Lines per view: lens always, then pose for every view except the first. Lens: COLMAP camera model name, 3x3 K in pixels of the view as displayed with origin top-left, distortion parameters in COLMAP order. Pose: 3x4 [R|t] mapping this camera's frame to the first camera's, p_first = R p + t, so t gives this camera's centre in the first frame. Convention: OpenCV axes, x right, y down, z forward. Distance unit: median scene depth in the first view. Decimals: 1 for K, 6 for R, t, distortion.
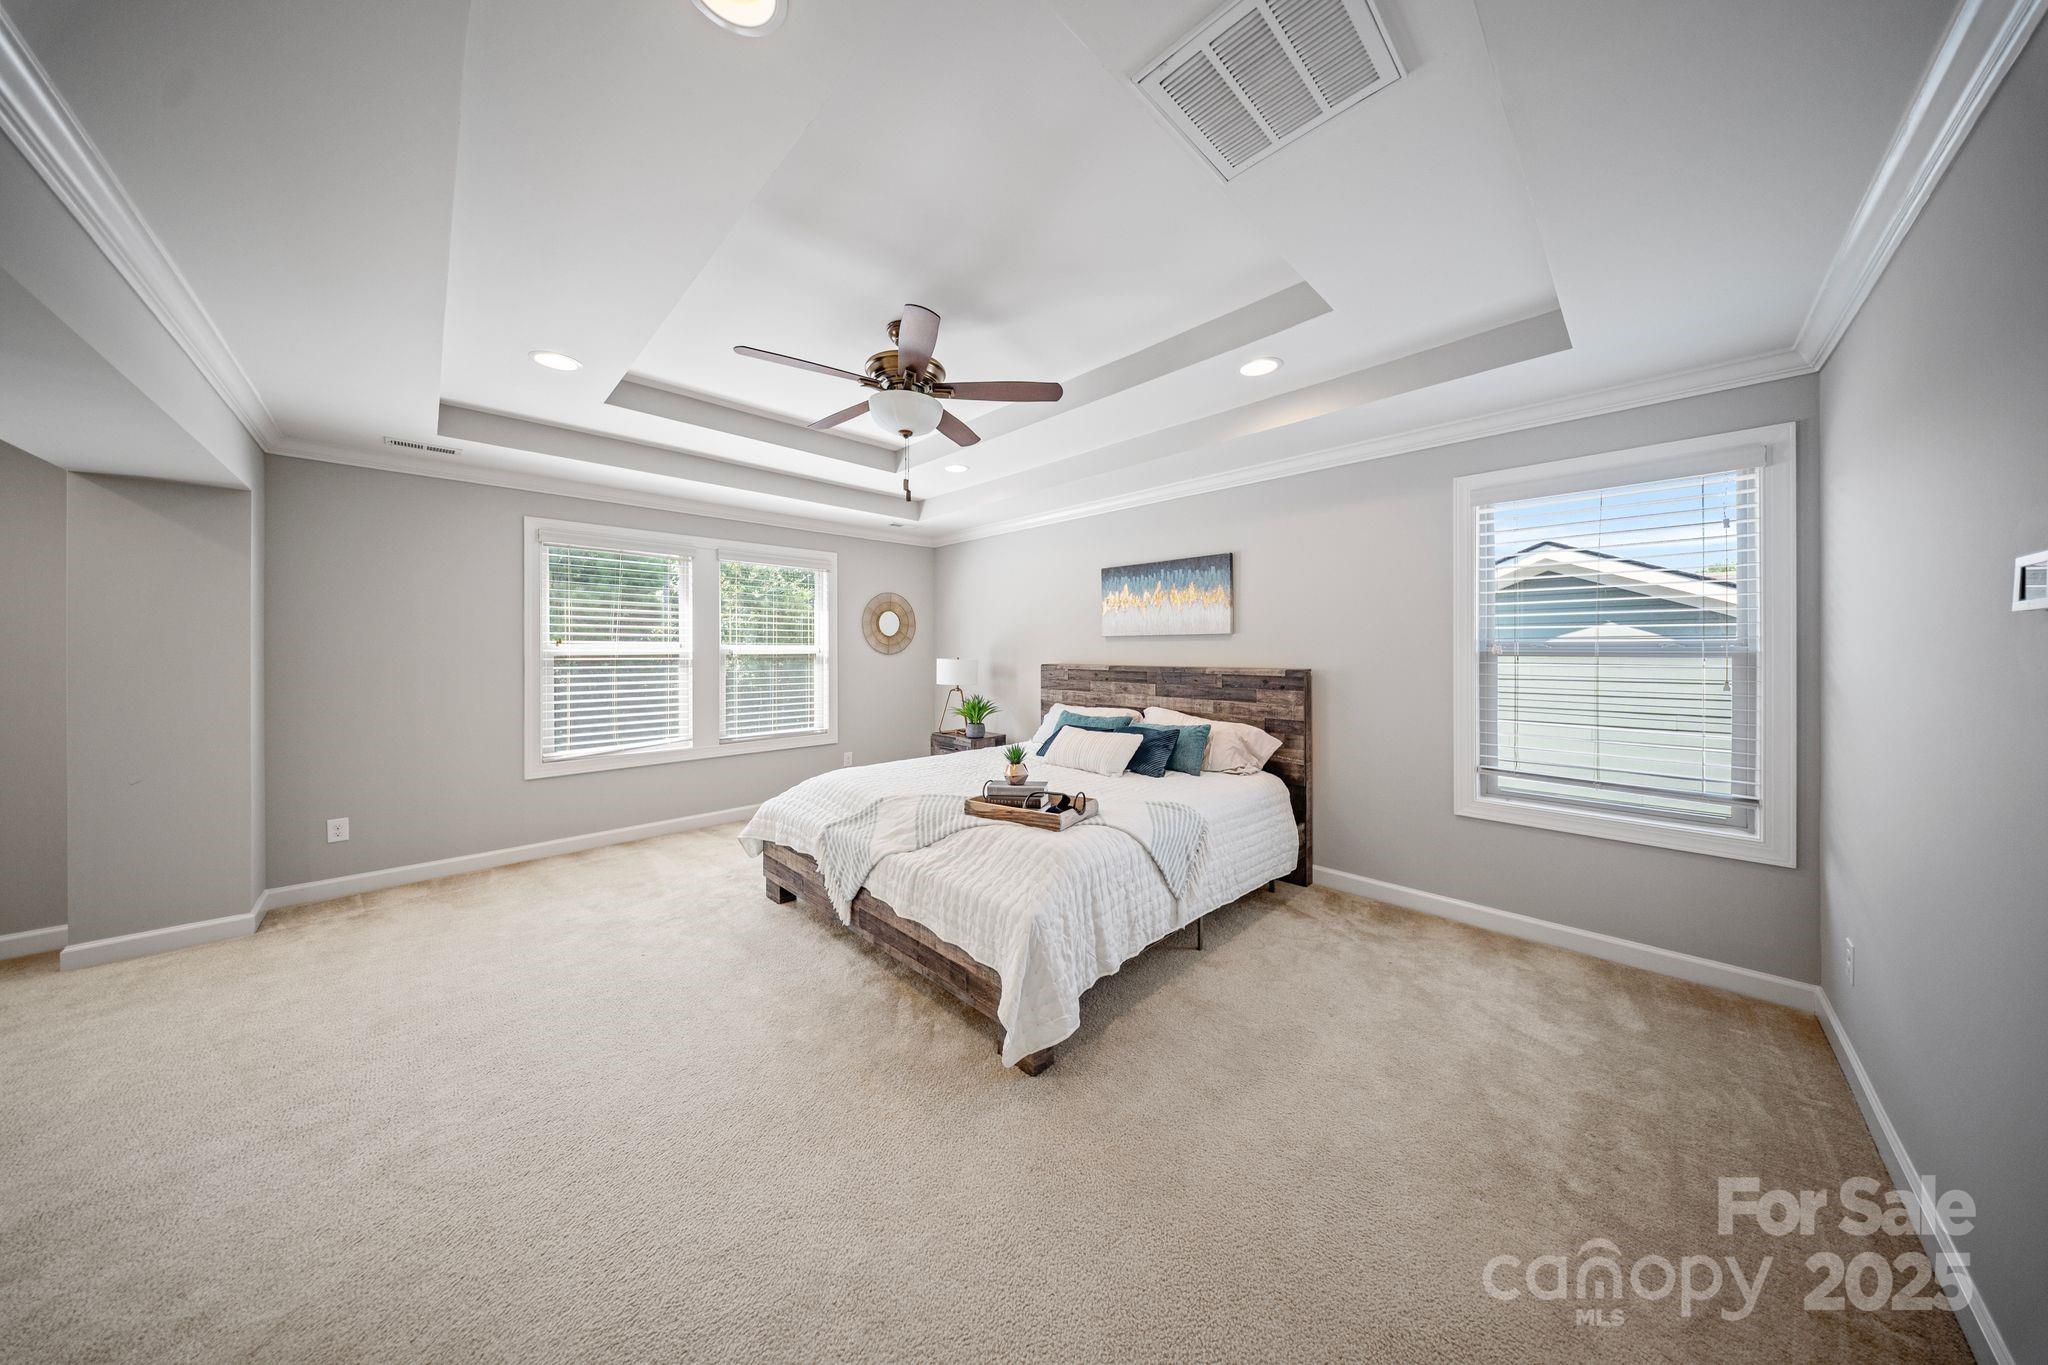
lens RADIAL K [[601.0, 0, 1031.9], [0, 601.0, 654.3], [0, 0, 1]] dist [-0.003287, -0.000592]
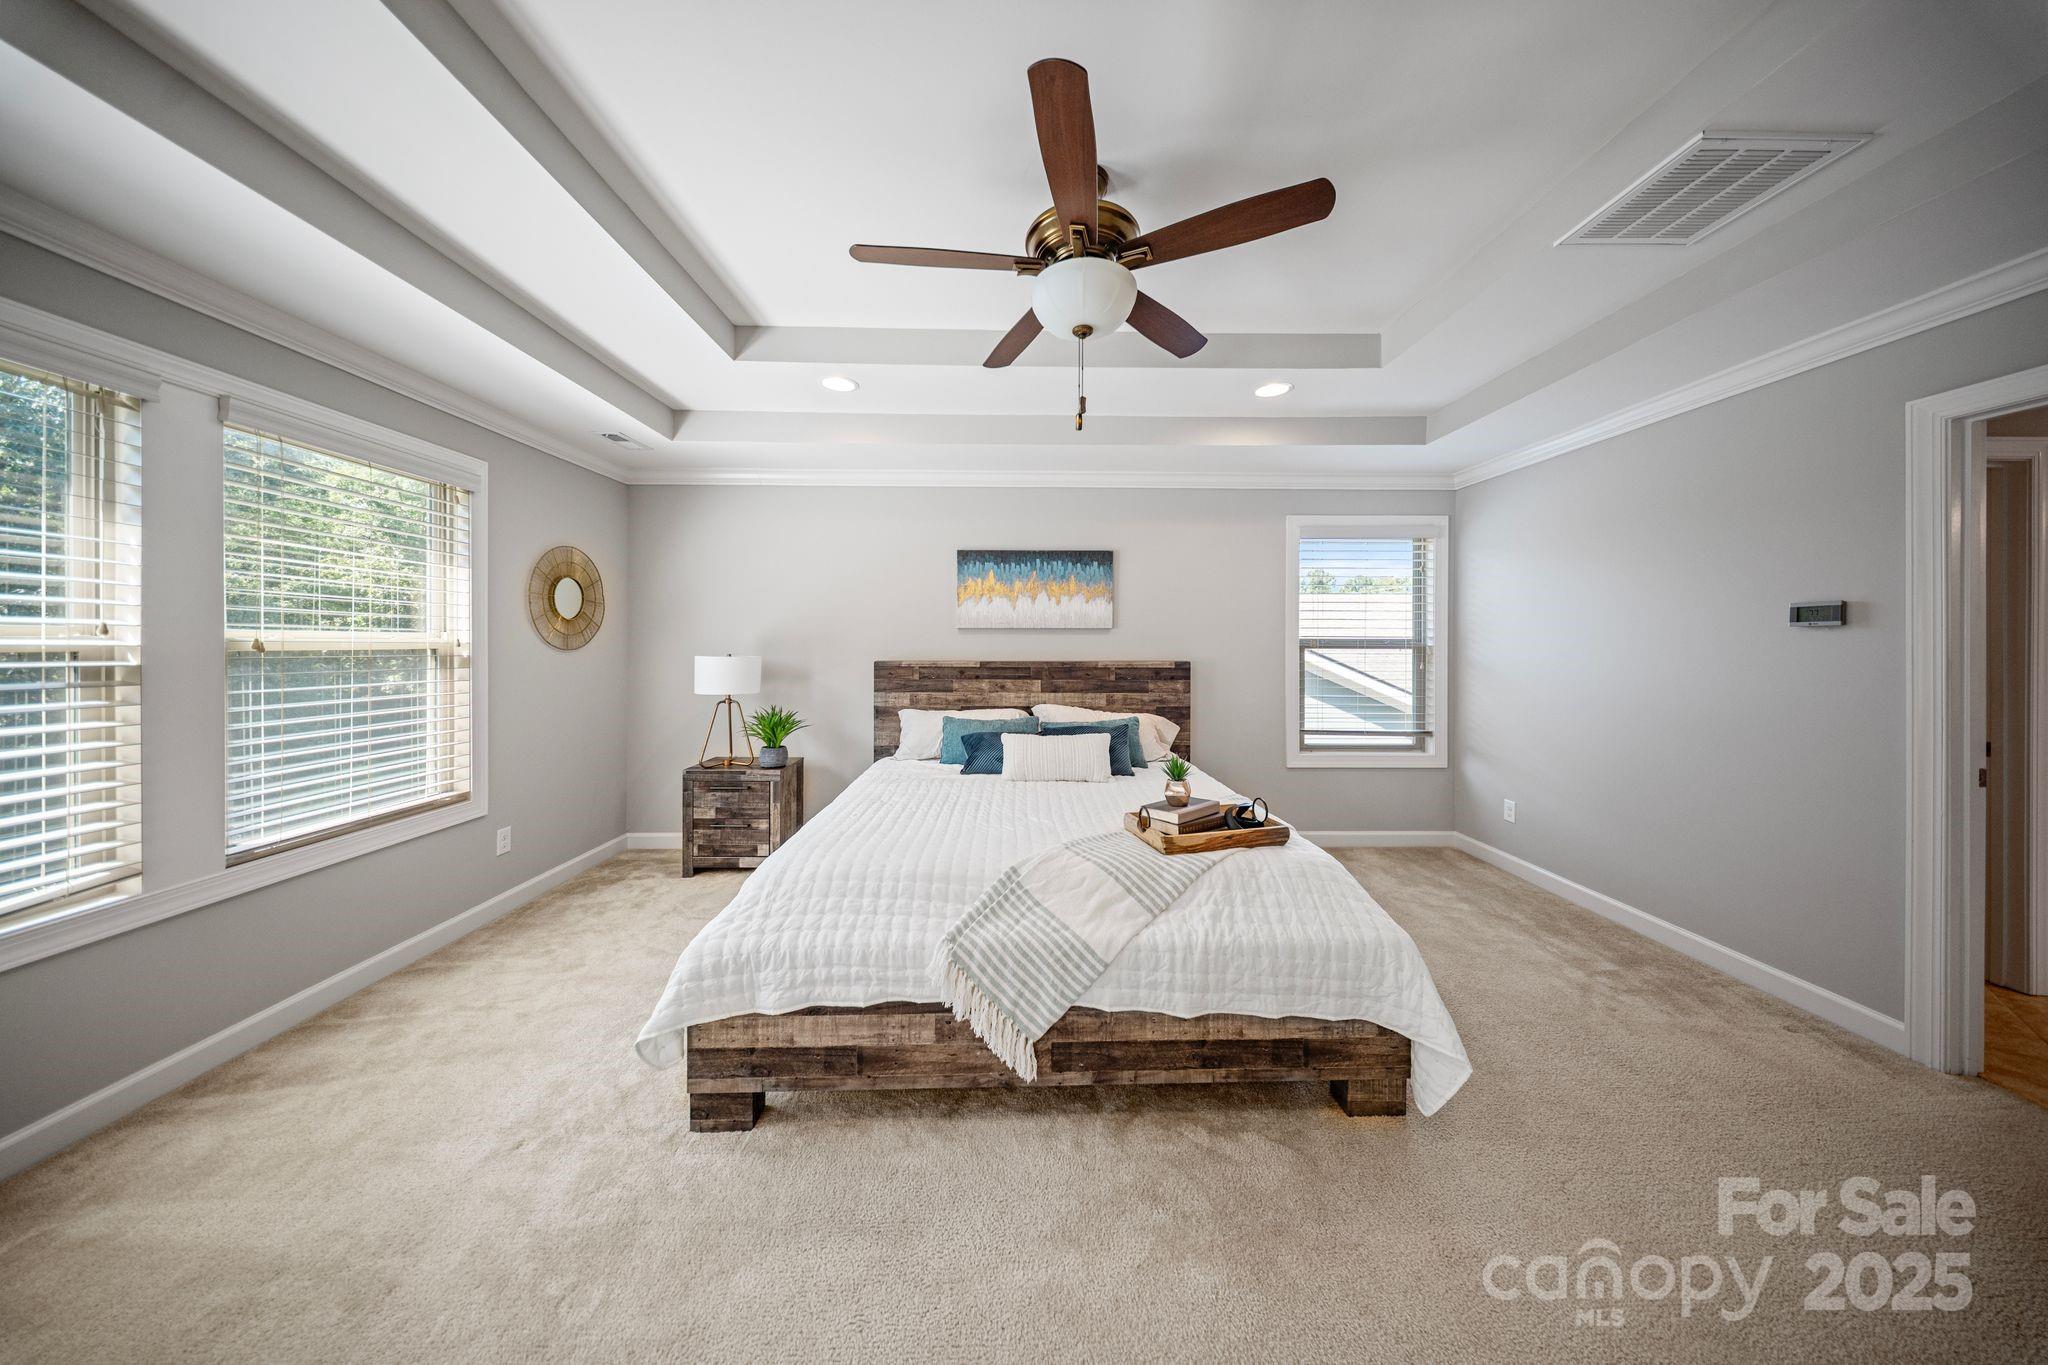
lens RADIAL K [[601.0, 0, 1014.1], [0, 601.0, 649.4], [0, 0, 1]] dist [-0.003287, -0.000592]
pose [[0.699196, -0.002917, 0.714924, -0.505490], [0.003520, 0.999994, 0.000637, 0.000867], [-0.714921, 0.002071, 0.699202, 0.379320]]
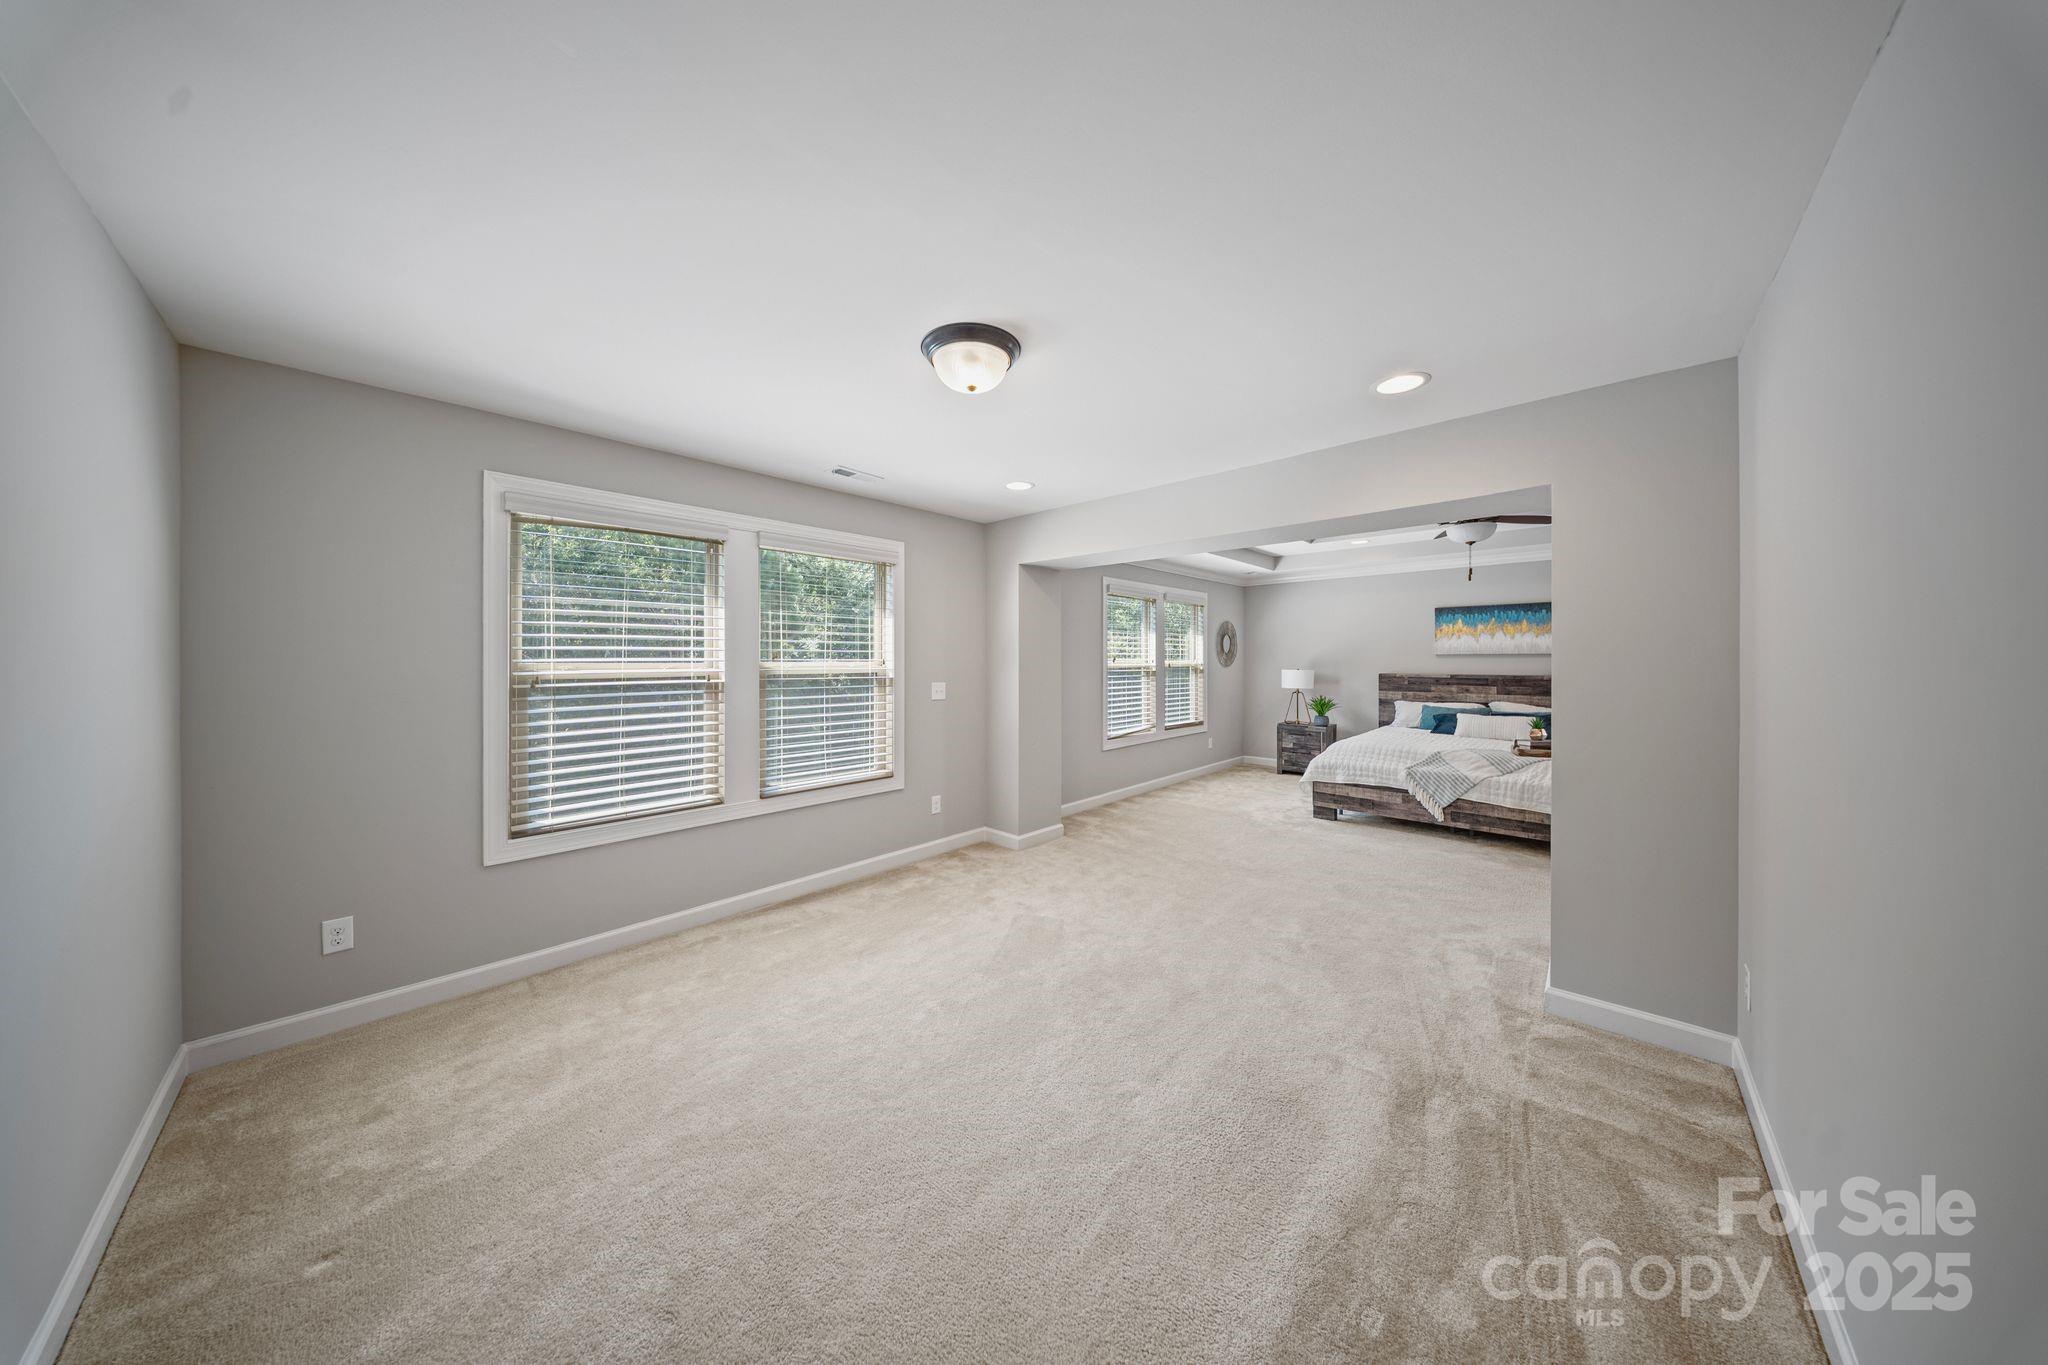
lens RADIAL K [[601.0, 0, 1019.9], [0, 601.0, 662.4], [0, 0, 1]] dist [-0.003287, -0.000592]
pose [[0.999669, -0.001045, 0.025718, -1.046899], [0.001225, 0.999975, -0.006949, -0.002013], [-0.025710, 0.006978, 0.999645, -0.480845]]
